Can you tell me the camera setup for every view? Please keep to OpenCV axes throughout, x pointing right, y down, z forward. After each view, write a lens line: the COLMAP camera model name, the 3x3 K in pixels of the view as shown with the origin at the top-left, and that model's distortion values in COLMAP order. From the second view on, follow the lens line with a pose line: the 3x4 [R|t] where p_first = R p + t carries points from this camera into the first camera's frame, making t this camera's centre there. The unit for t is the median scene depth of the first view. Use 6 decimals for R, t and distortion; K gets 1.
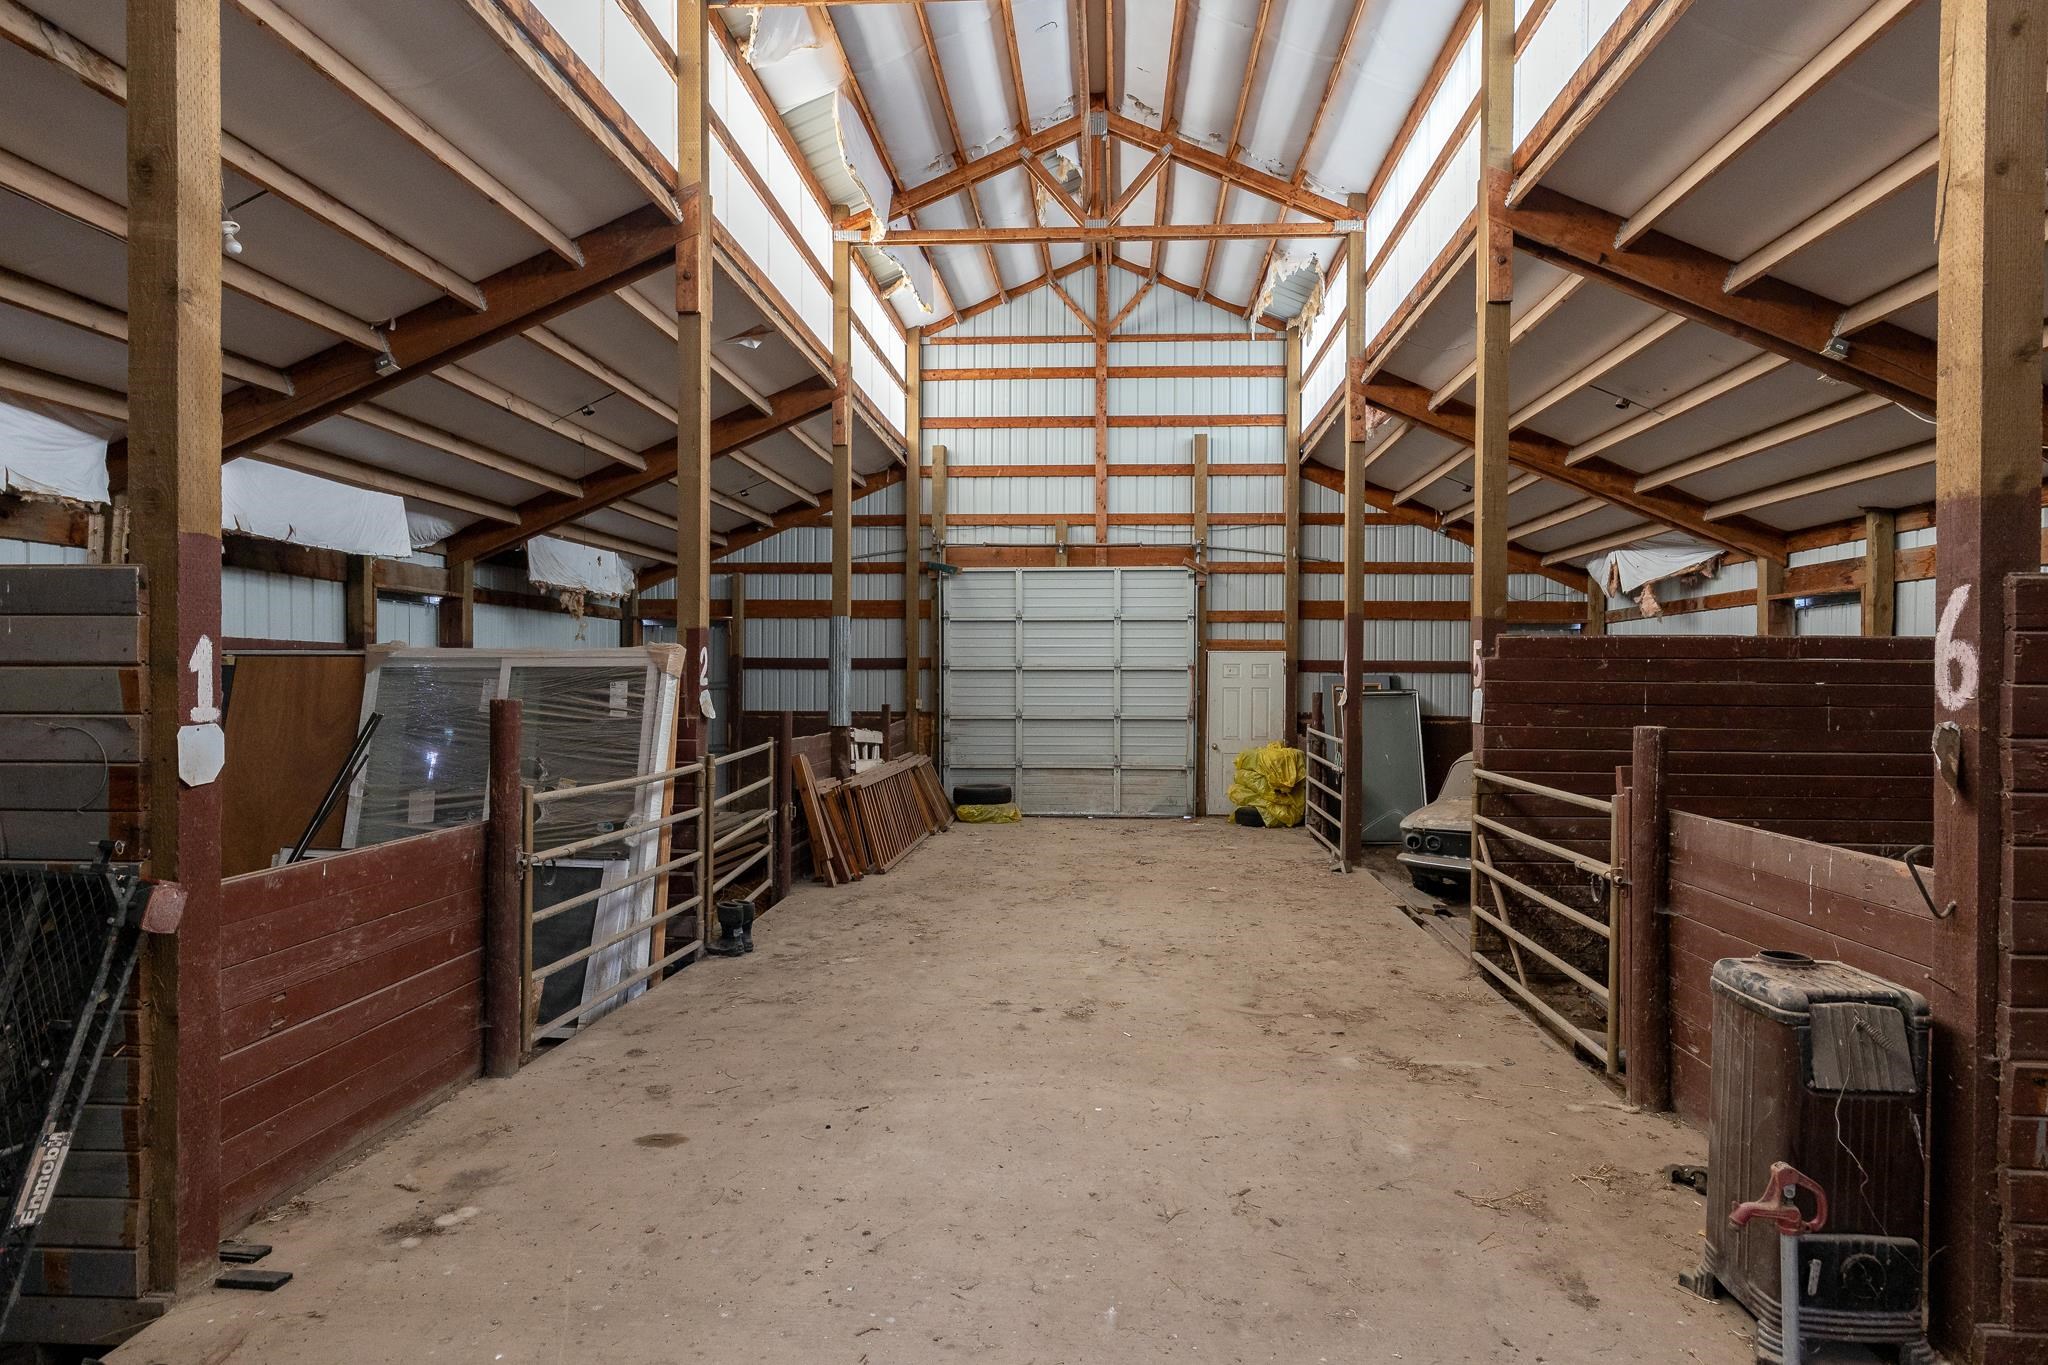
lens RADIAL K [[1123.6, 0, 1029.7], [0, 1123.6, 679.7], [0, 0, 1]] dist [0.007838, -0.000456]
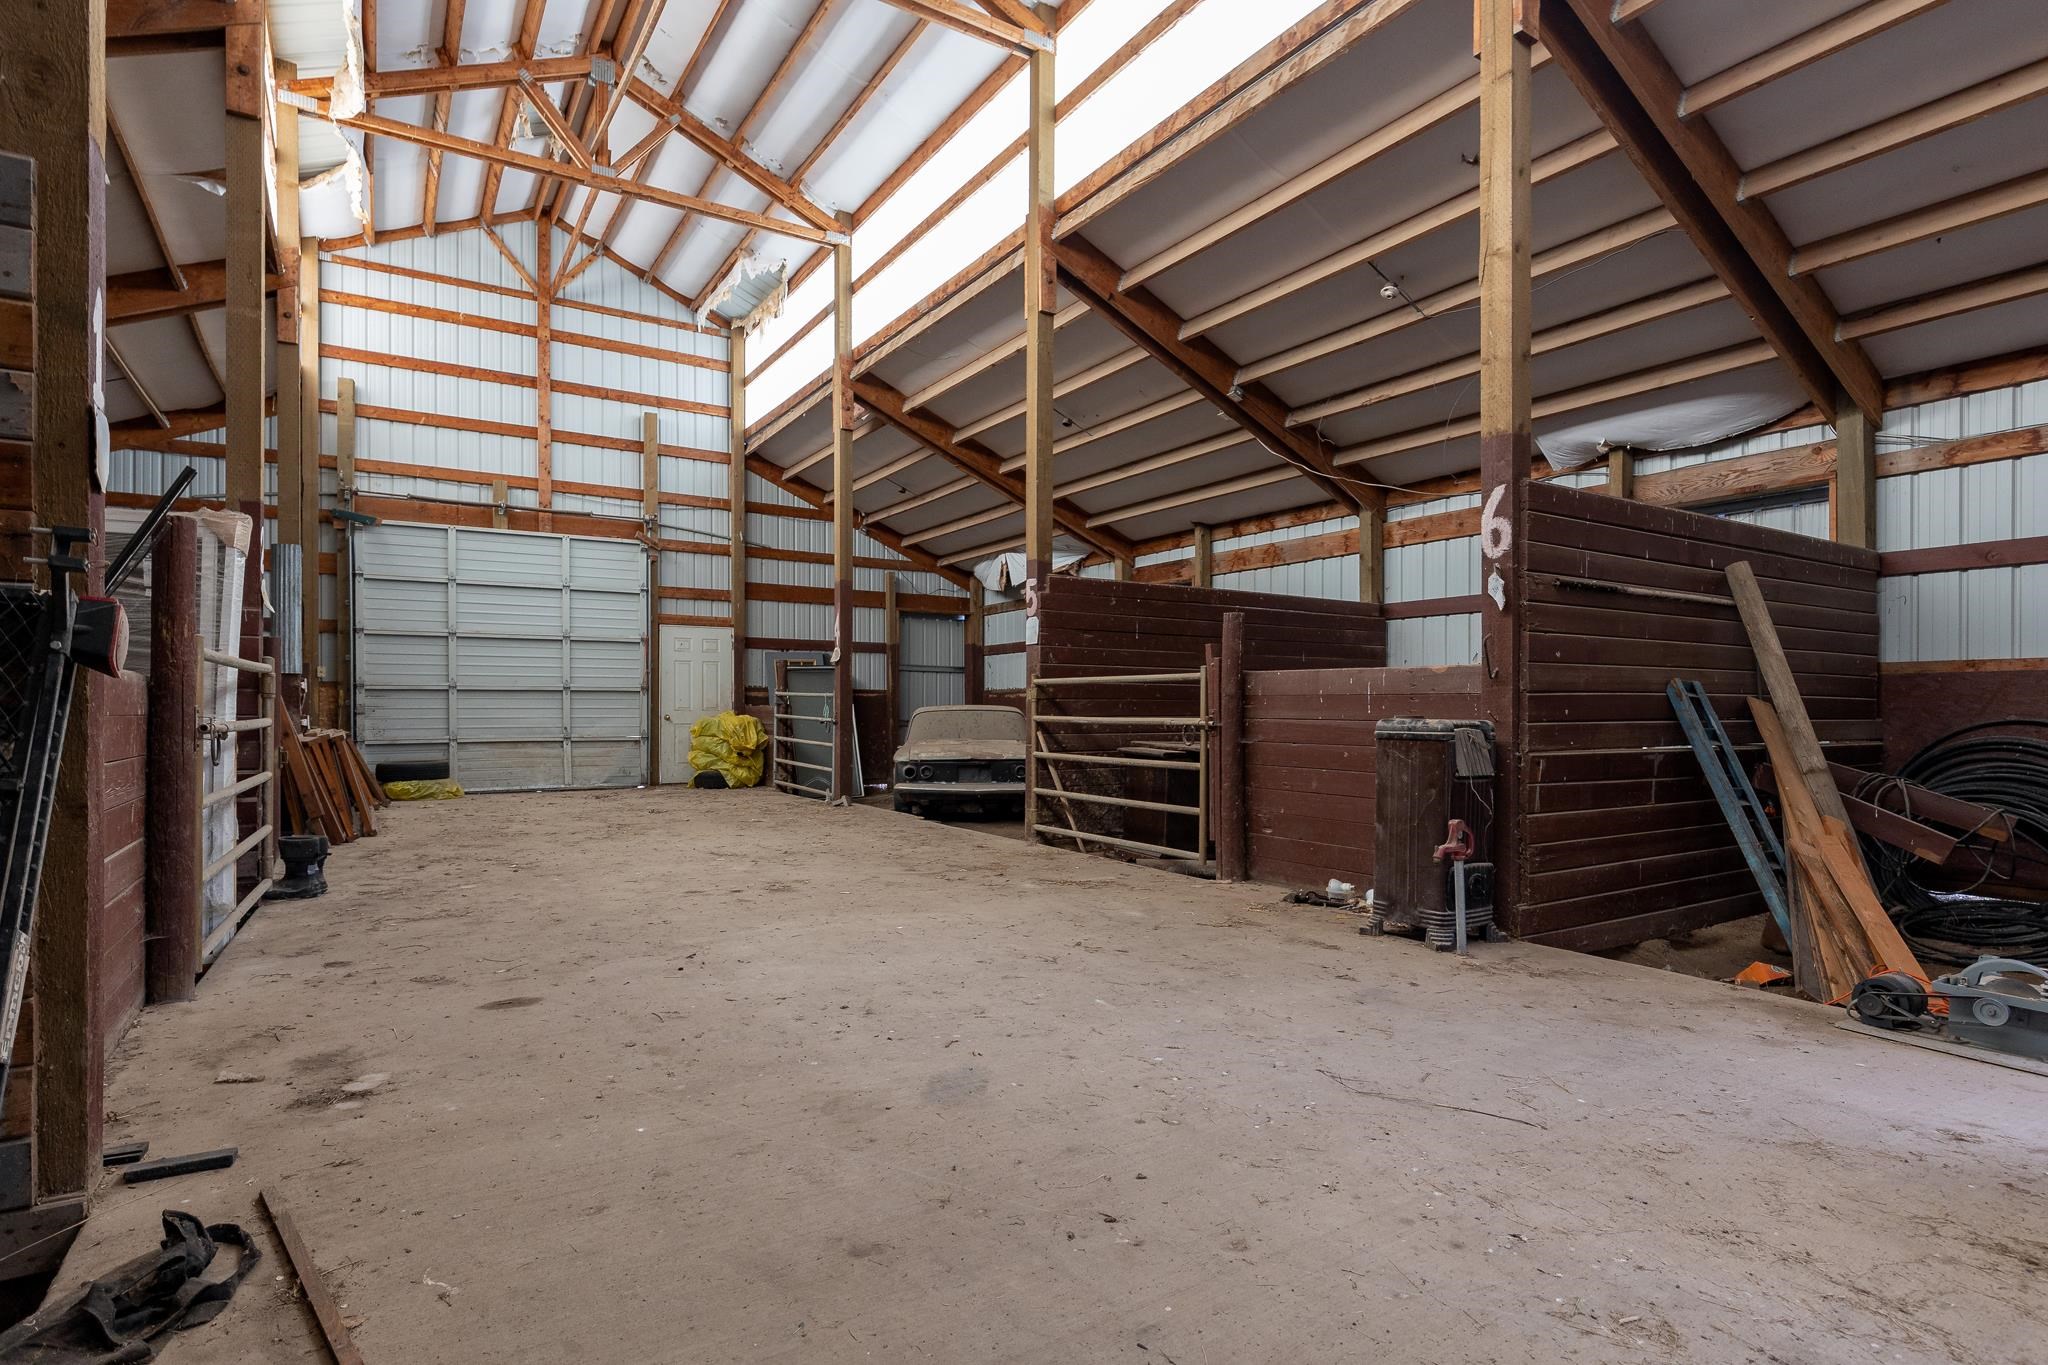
lens RADIAL K [[1056.7, 0, 1025.4], [0, 1056.7, 698.4], [0, 0, 1]] dist [0.004321, -0.003231]
pose [[0.812537, 0.001221, 0.582908, -0.183933], [0.001634, 0.999989, -0.004372, 0.064634], [-0.582907, 0.004505, 0.812526, 0.028959]]
